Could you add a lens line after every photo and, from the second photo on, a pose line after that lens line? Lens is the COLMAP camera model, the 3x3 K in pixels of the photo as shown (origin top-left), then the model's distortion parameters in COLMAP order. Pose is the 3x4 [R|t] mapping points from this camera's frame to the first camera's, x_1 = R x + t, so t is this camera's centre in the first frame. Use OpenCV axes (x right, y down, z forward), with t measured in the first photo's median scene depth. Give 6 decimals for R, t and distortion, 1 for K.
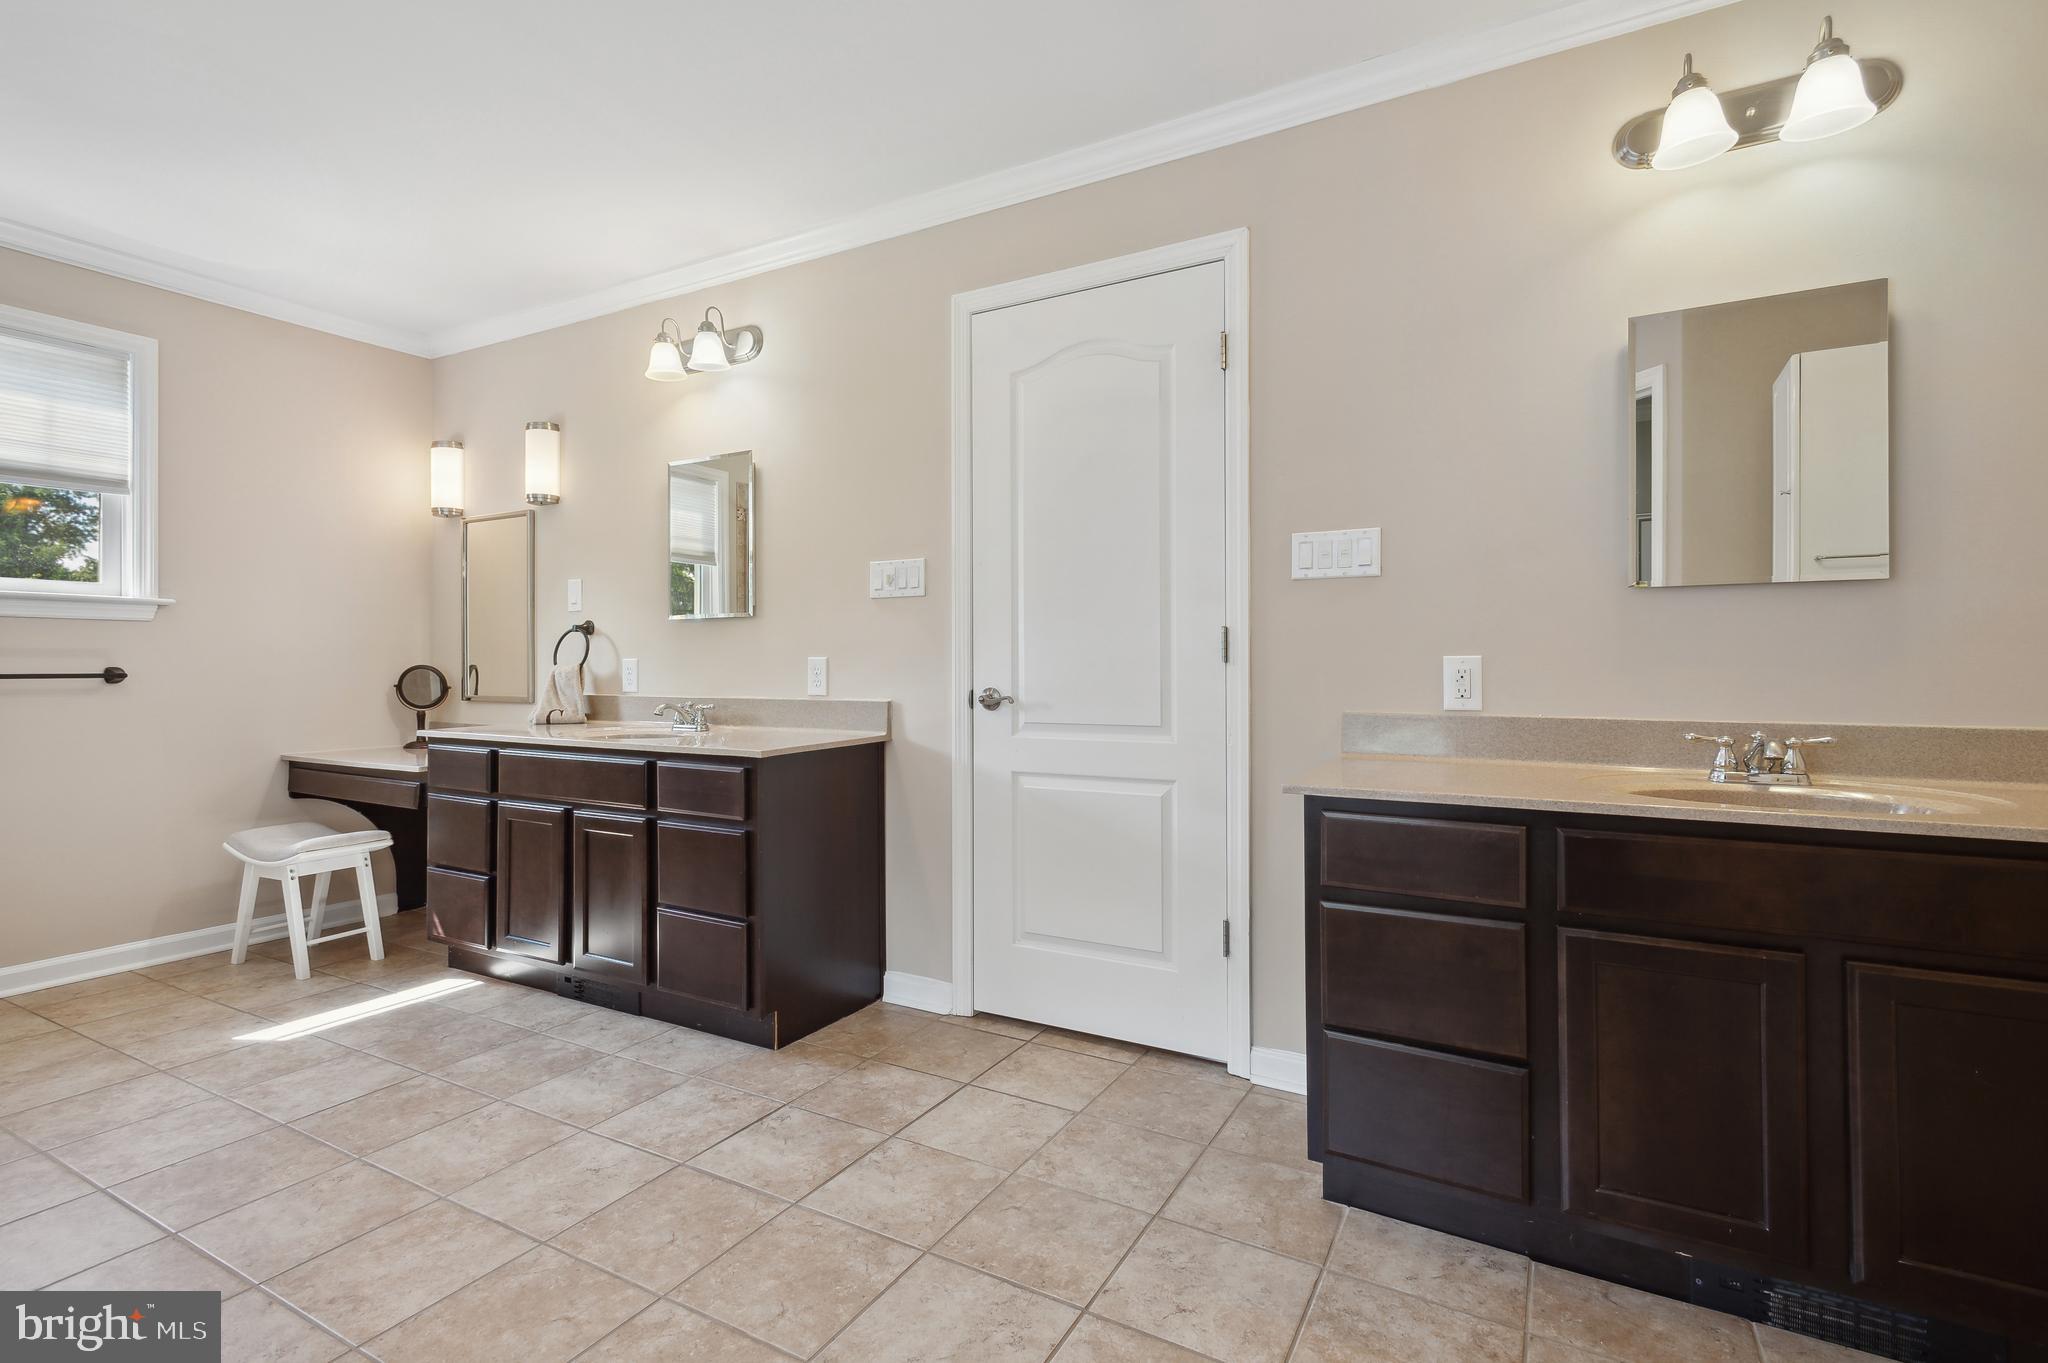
lens RADIAL K [[969.9, 0, 1018.6], [0, 969.9, 665.1], [0, 0, 1]] dist [0.013495, -0.000503]
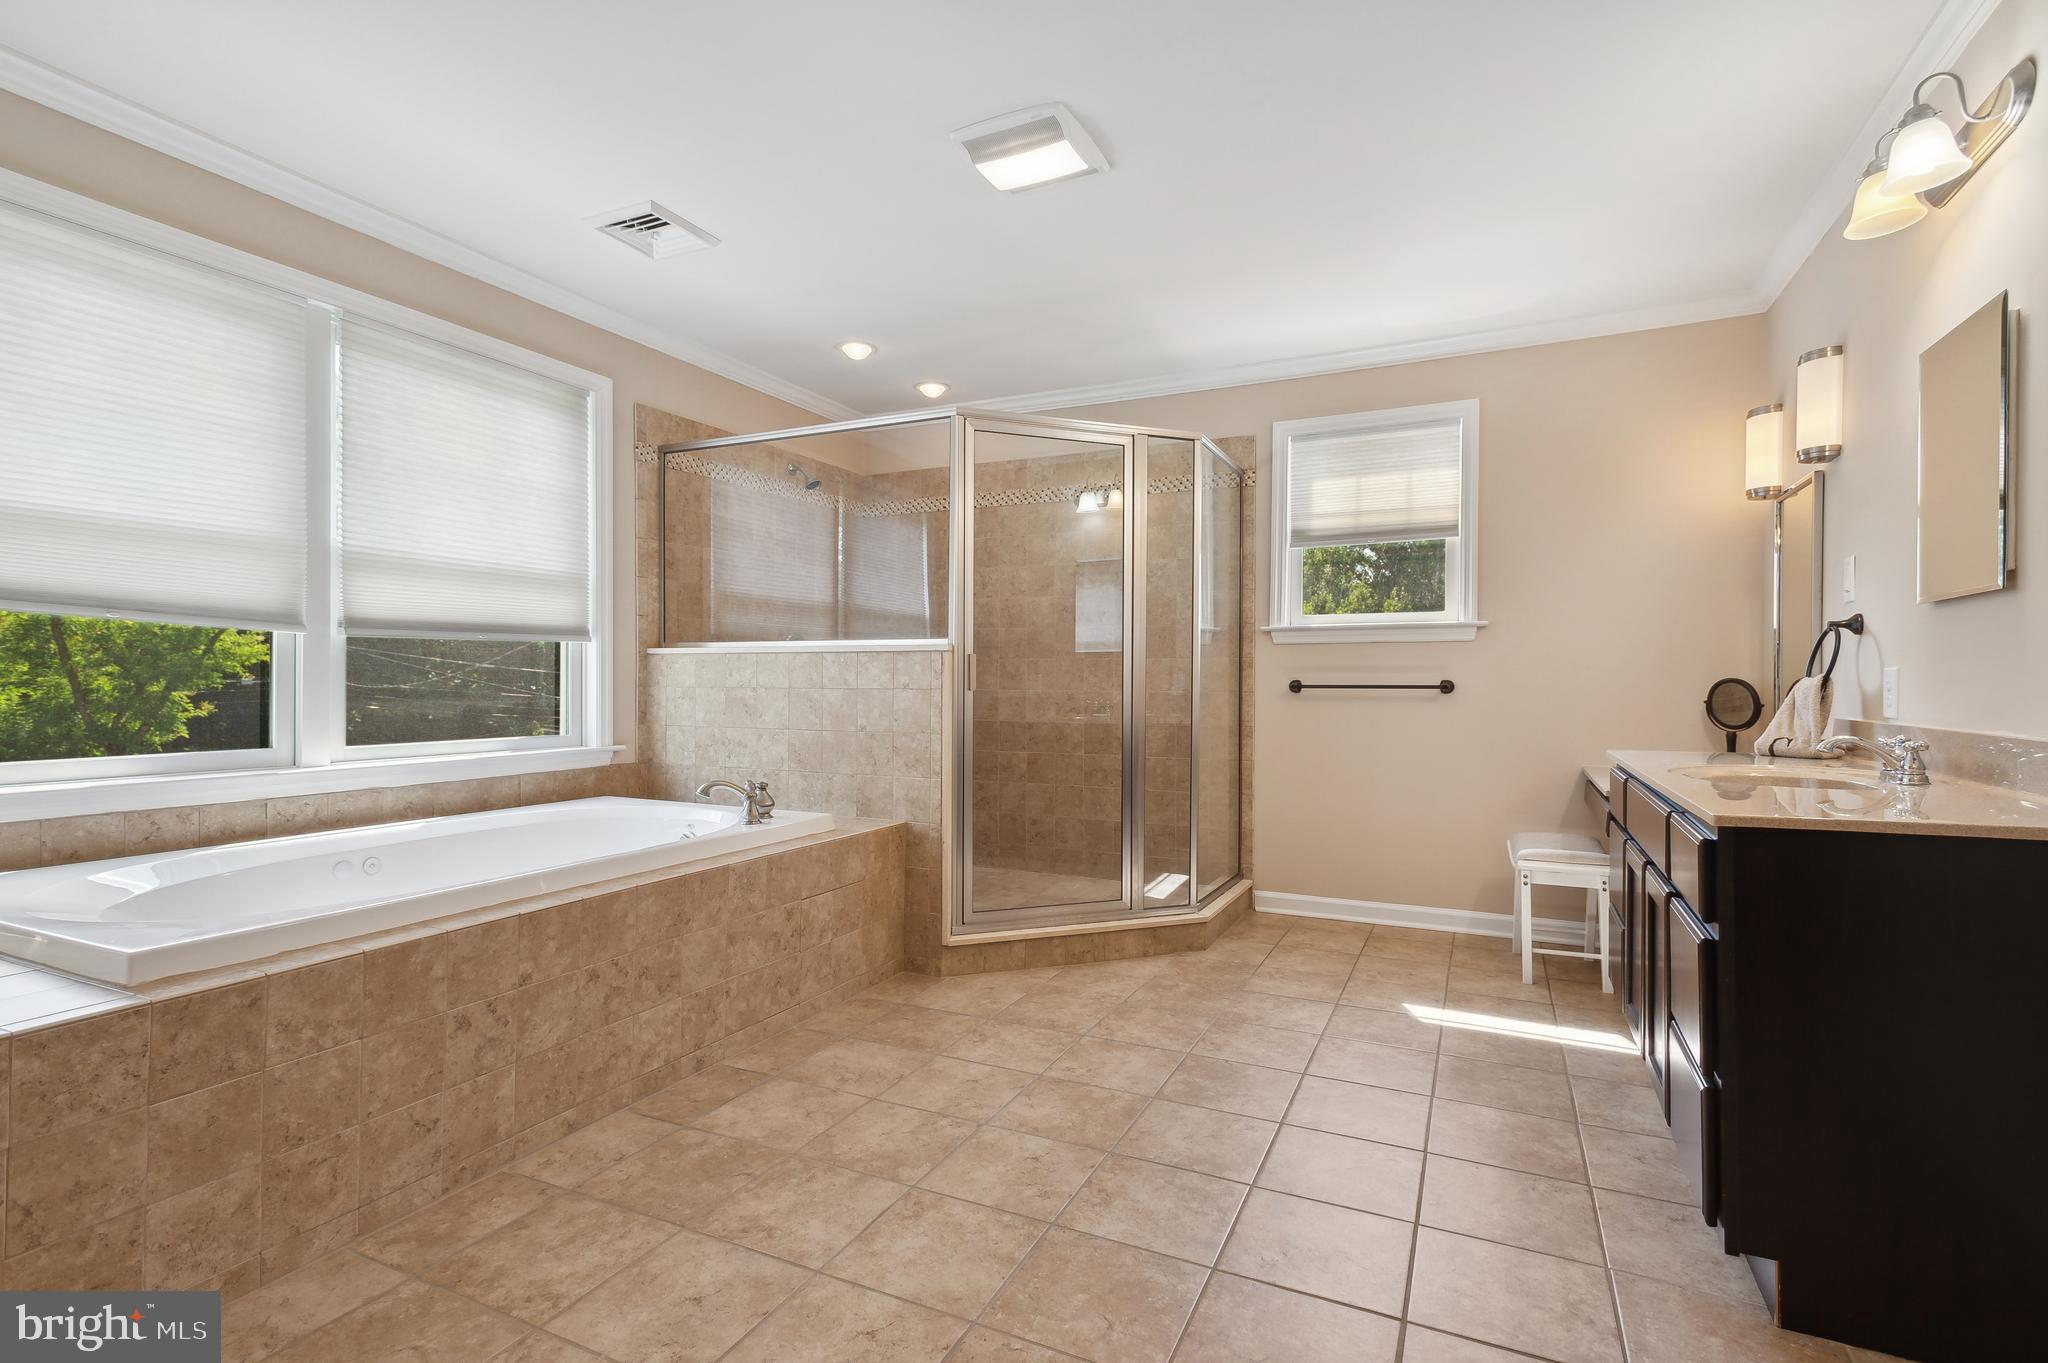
lens RADIAL K [[969.9, 0, 1021.8], [0, 969.9, 689.1], [0, 0, 1]] dist [0.013495, -0.000503]
pose [[0.061083, 0.010431, -0.998078, 0.254690], [-0.000168, 0.999945, 0.010440, 0.000820], [0.998133, -0.000470, 0.061082, 0.407084]]
